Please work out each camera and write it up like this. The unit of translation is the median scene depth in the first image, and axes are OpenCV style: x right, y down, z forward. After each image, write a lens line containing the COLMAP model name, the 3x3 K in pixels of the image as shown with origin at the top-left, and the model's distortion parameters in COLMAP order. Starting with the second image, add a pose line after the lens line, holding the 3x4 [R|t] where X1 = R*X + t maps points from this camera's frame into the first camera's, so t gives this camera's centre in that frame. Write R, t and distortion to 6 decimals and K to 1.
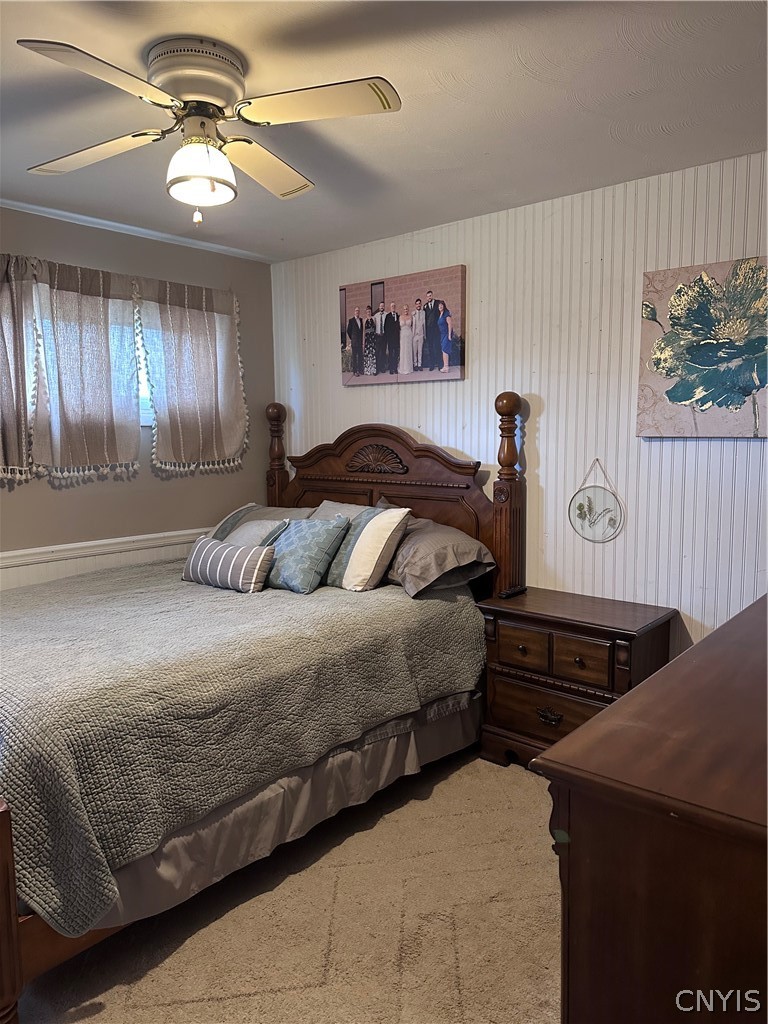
lens RADIAL K [[720.8, 0, 383.6], [0, 720.8, 513.3], [0, 0, 1]] dist [0.048596, -0.055222]
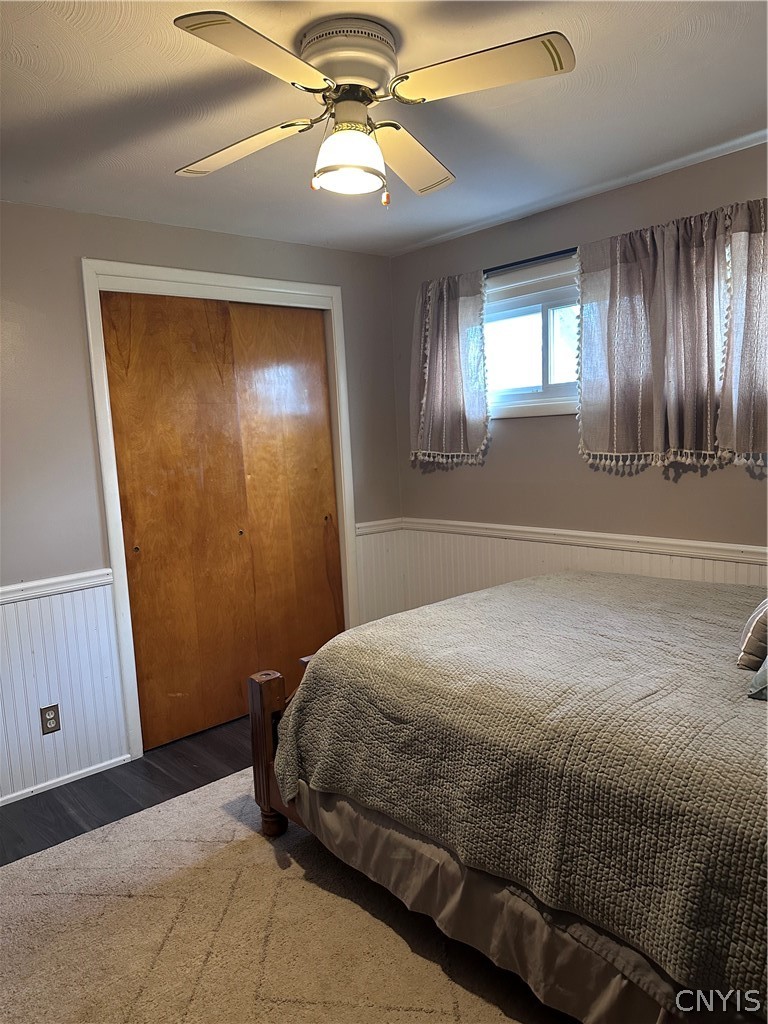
lens RADIAL K [[720.8, 0, 383.9], [0, 720.8, 510.5], [0, 0, 1]] dist [0.048596, -0.055222]
pose [[-0.152209, 0.118194, -0.981256, 0.587485], [-0.059564, 0.989922, 0.128477, -0.106429], [0.986552, 0.078002, -0.143635, 0.956510]]
